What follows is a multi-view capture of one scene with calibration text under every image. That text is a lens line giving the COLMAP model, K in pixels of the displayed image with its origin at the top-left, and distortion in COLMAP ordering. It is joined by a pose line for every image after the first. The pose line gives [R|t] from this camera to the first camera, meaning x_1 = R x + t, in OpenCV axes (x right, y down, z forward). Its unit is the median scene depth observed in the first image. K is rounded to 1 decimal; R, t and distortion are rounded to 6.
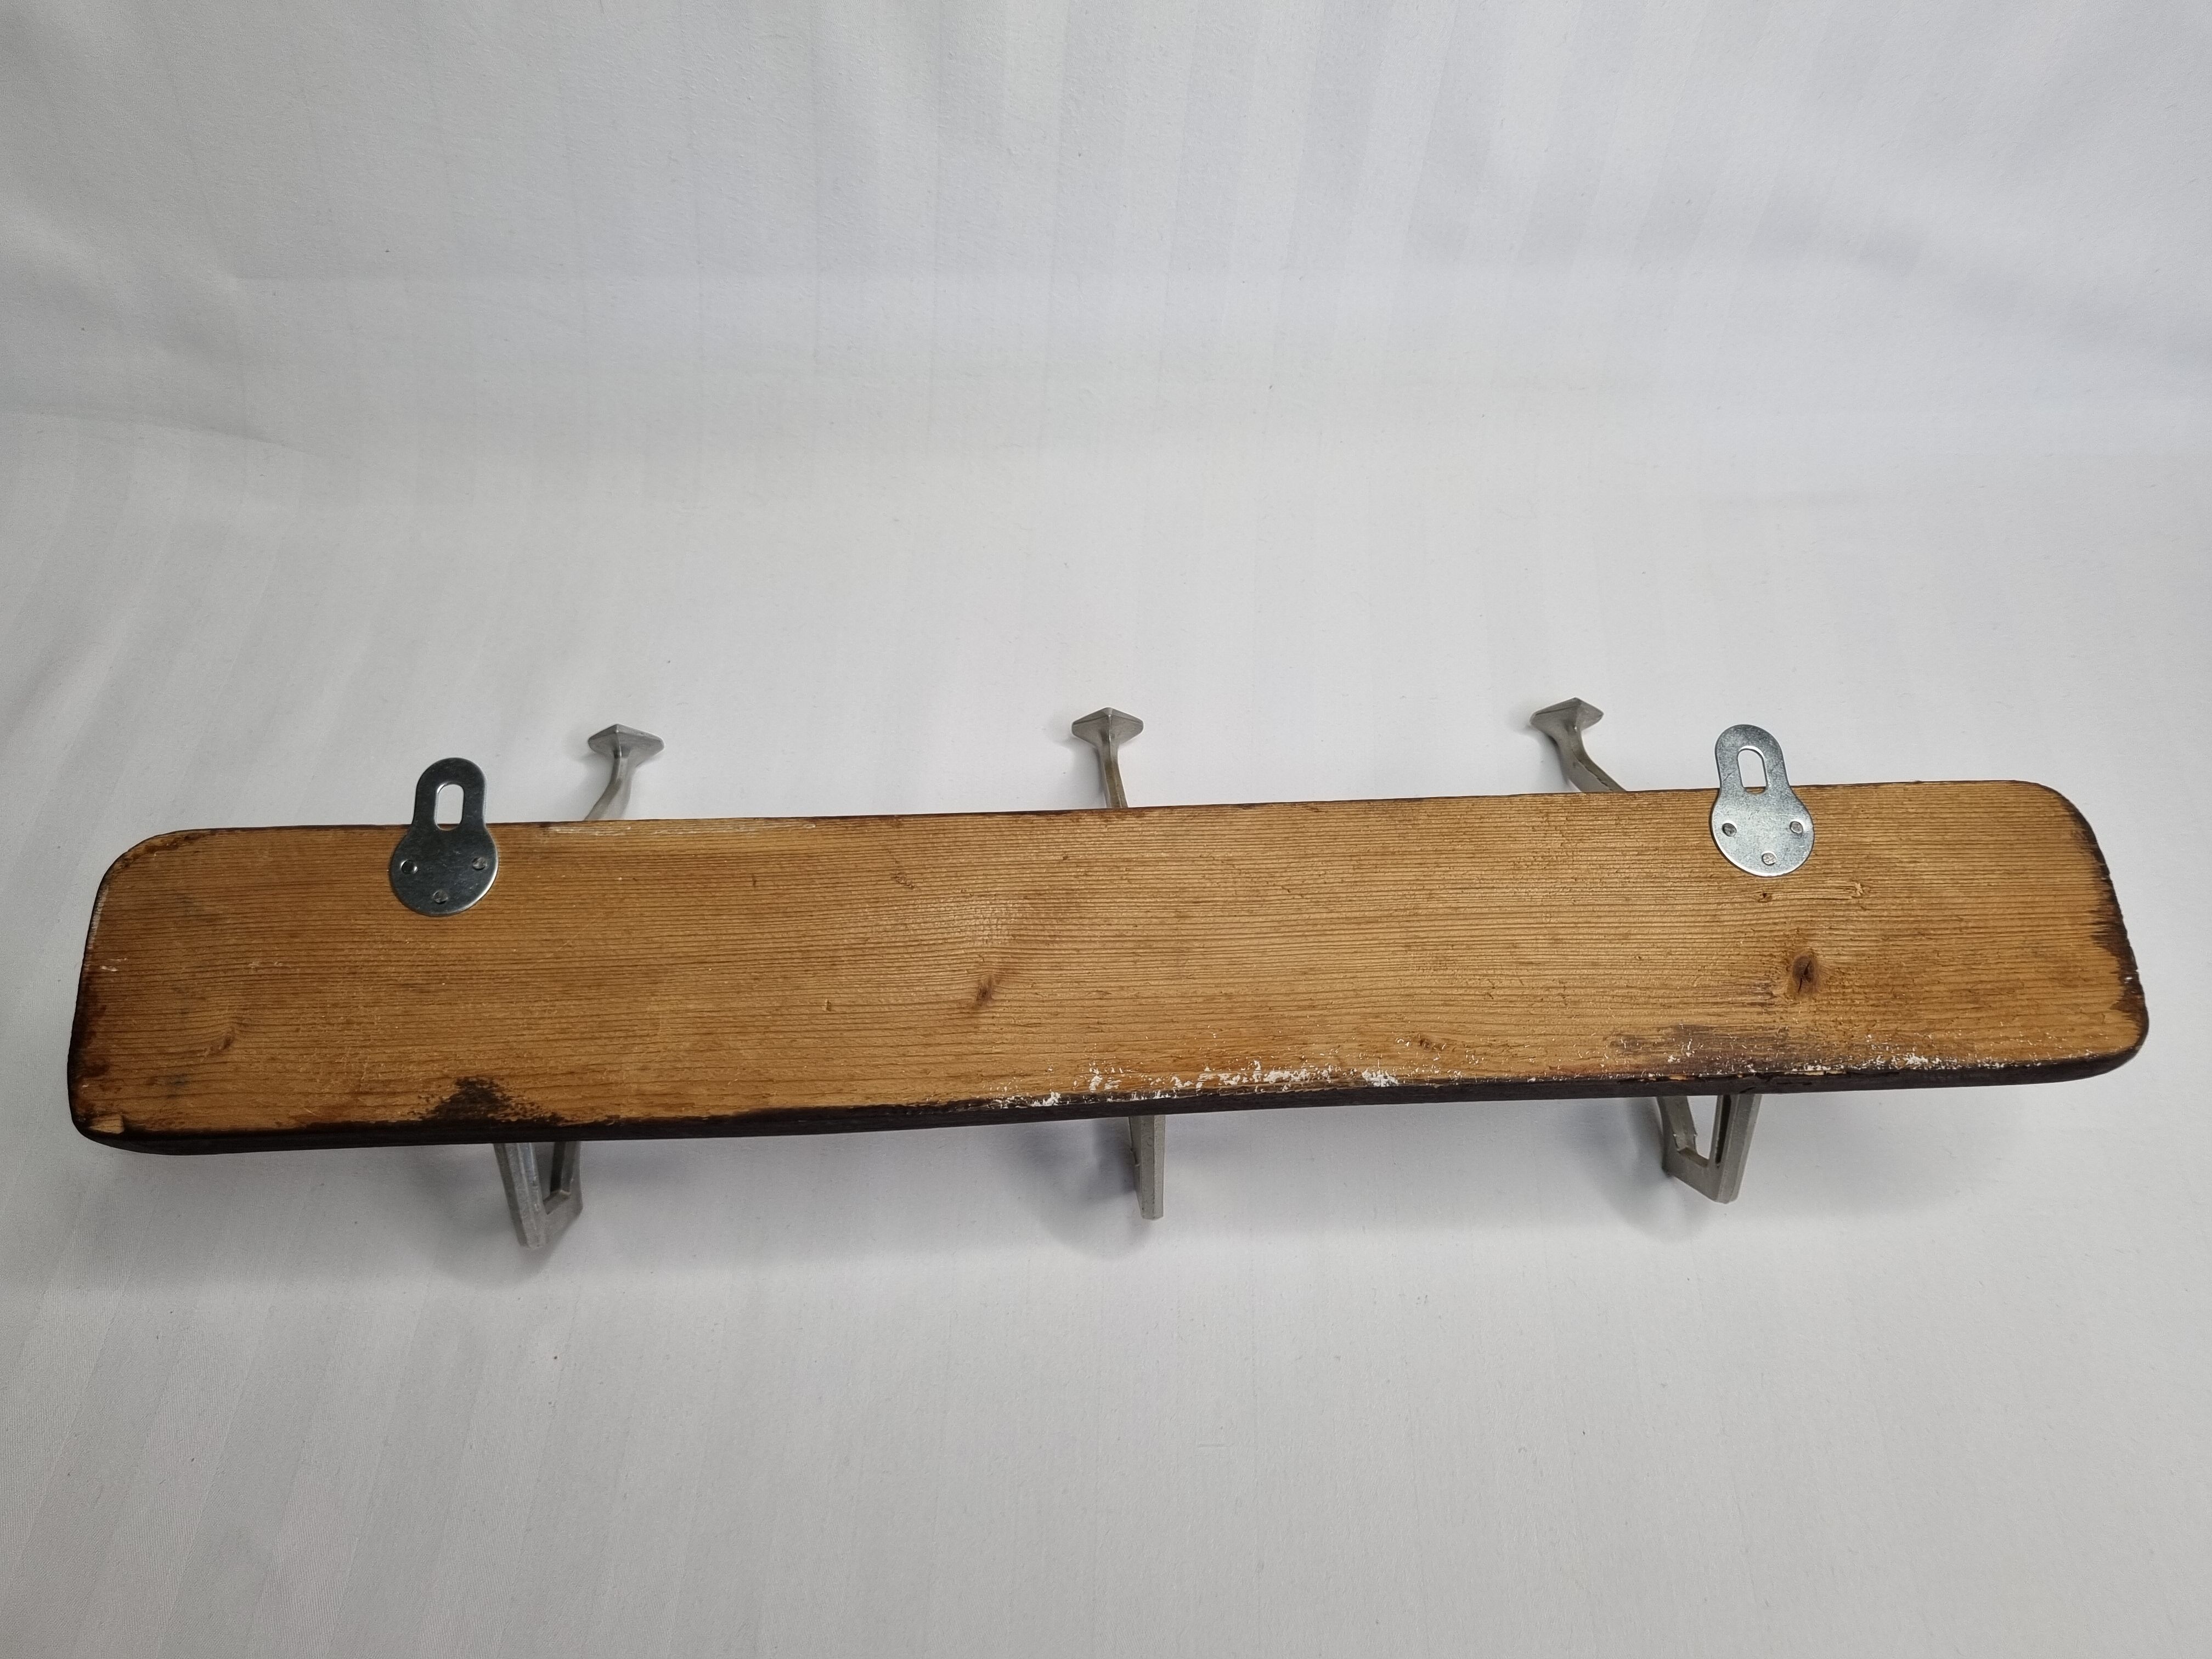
lens RADIAL K [[1712.8, 0, 1108.9], [0, 1712.8, 840.3], [0, 0, 1]] dist [0.028964, -0.024595]
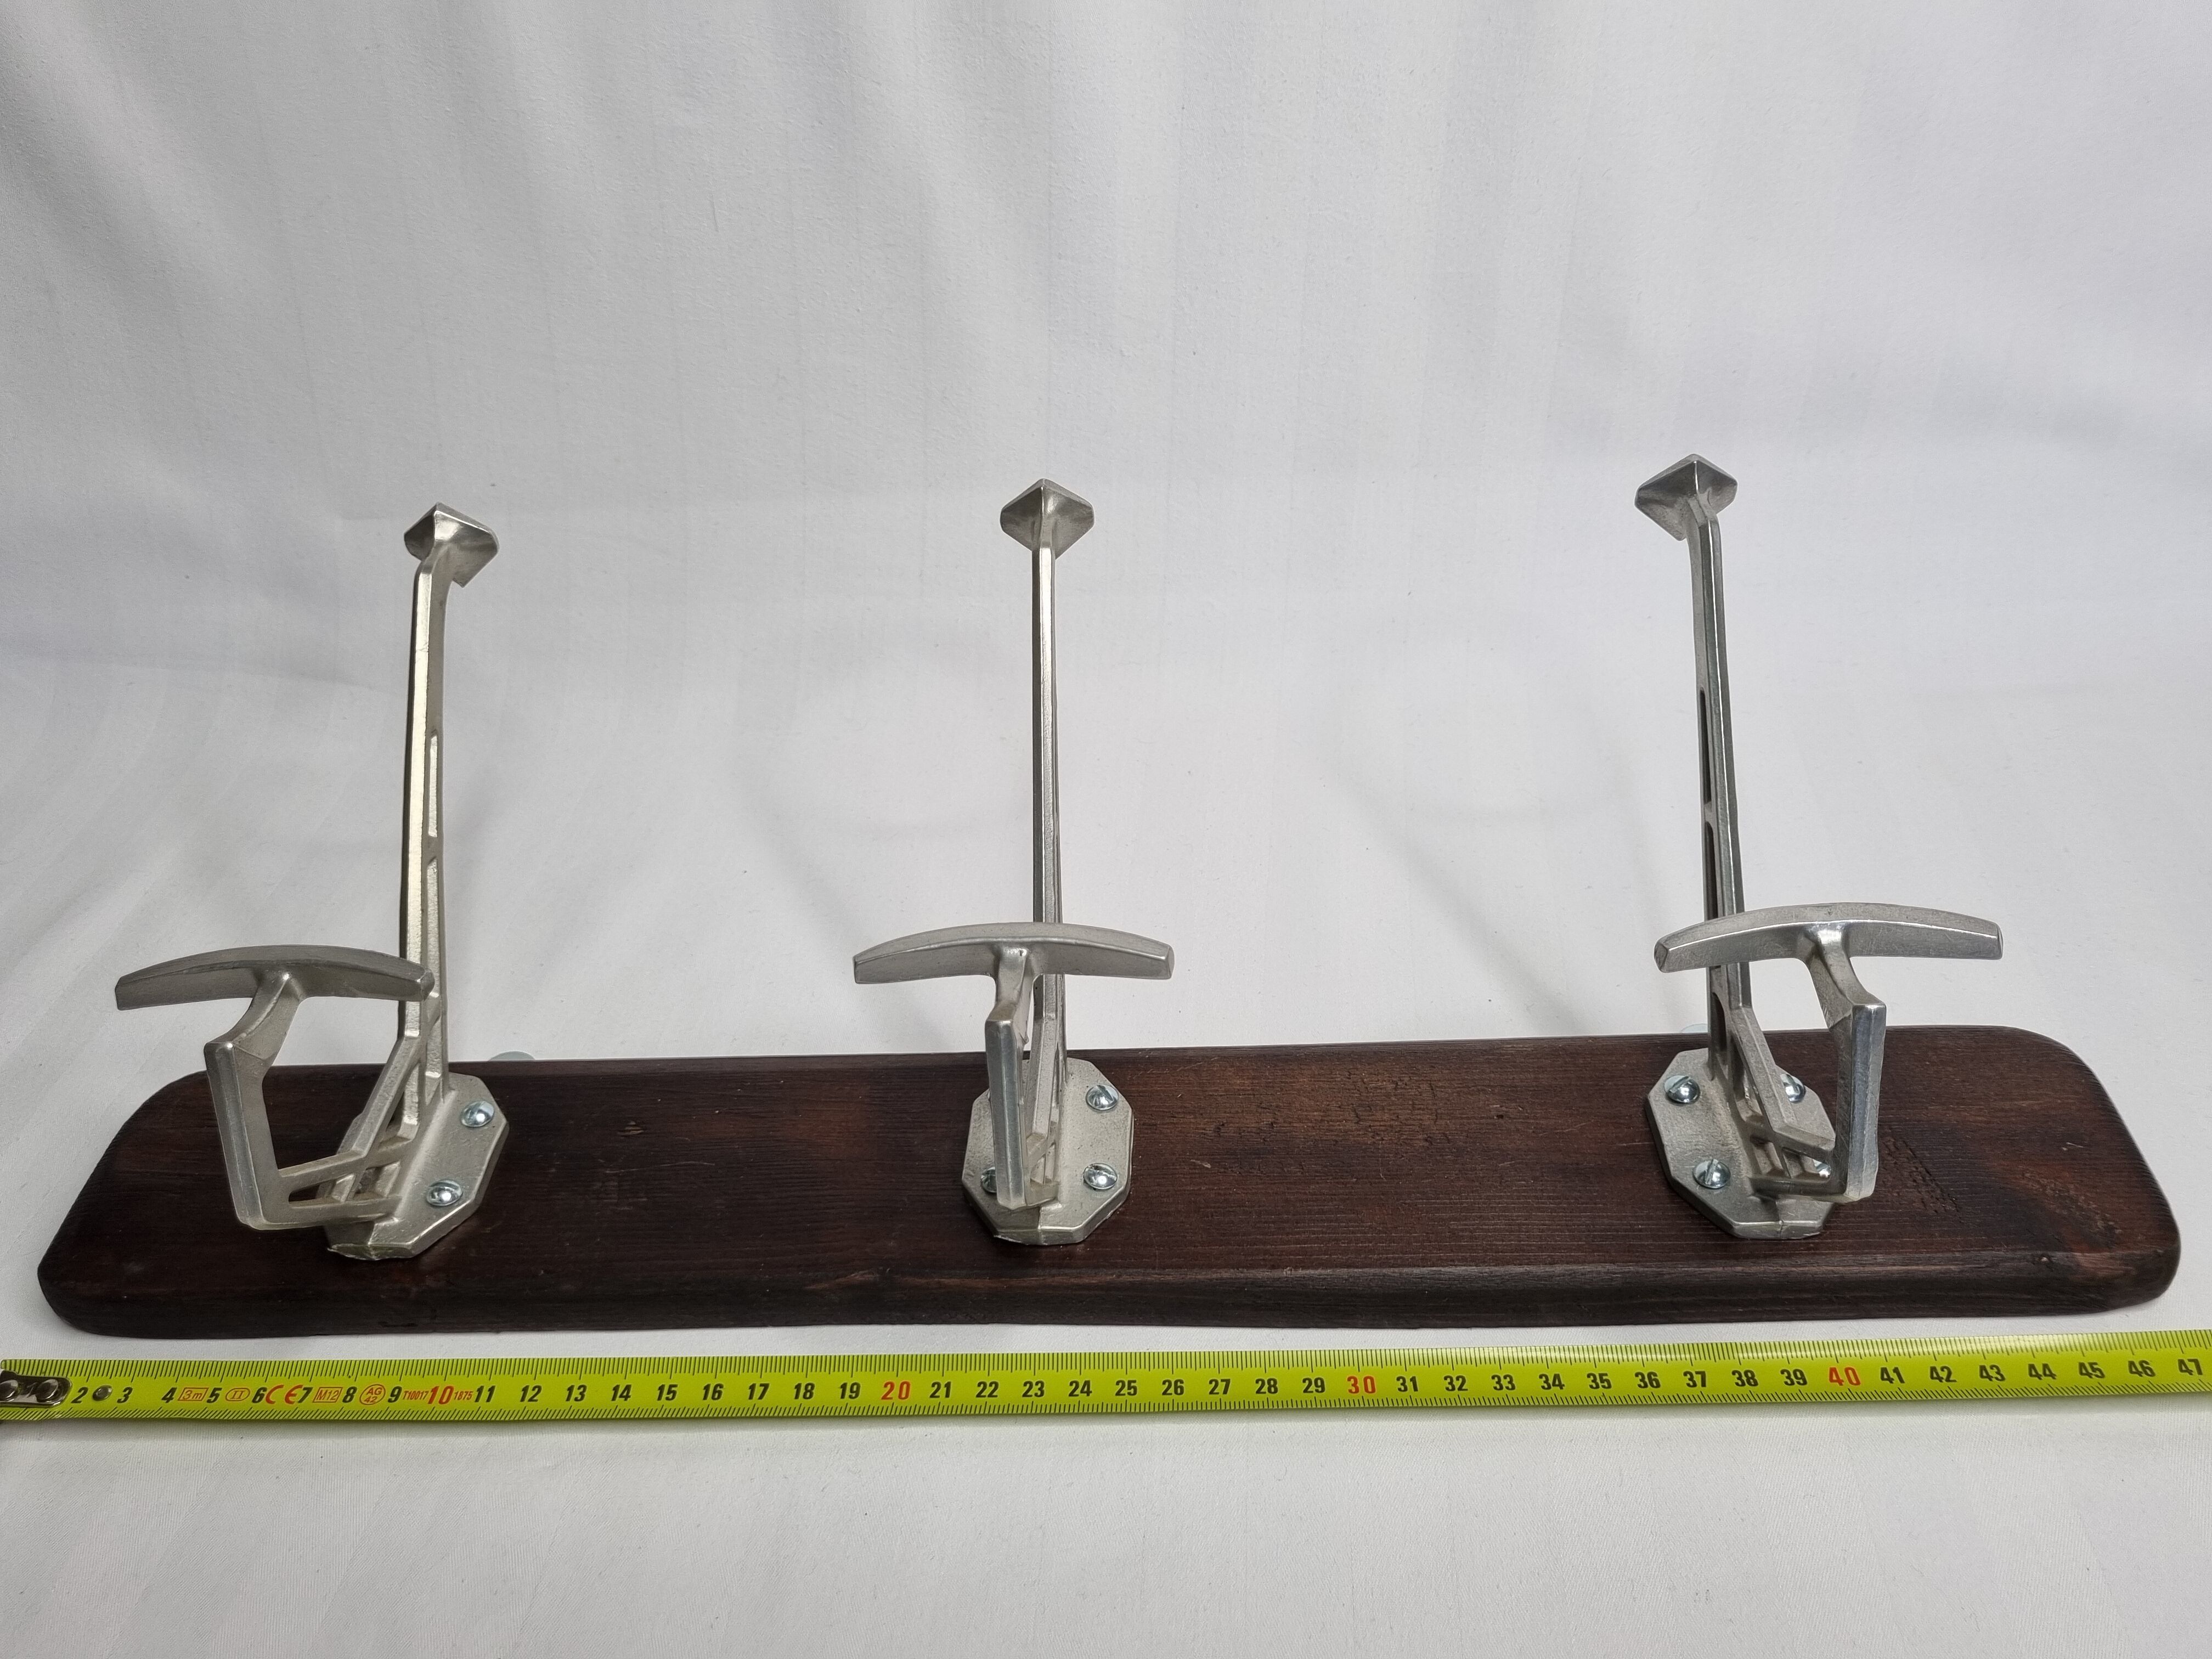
lens RADIAL K [[1712.8, 0, 1109.1], [0, 1712.8, 808.3], [0, 0, 1]] dist [0.028964, -0.024595]
pose [[0.995952, -0.031831, -0.084066, 0.008153], [0.002842, 0.945886, -0.324486, 0.152539], [0.089846, 0.322933, 0.942147, 0.166952]]
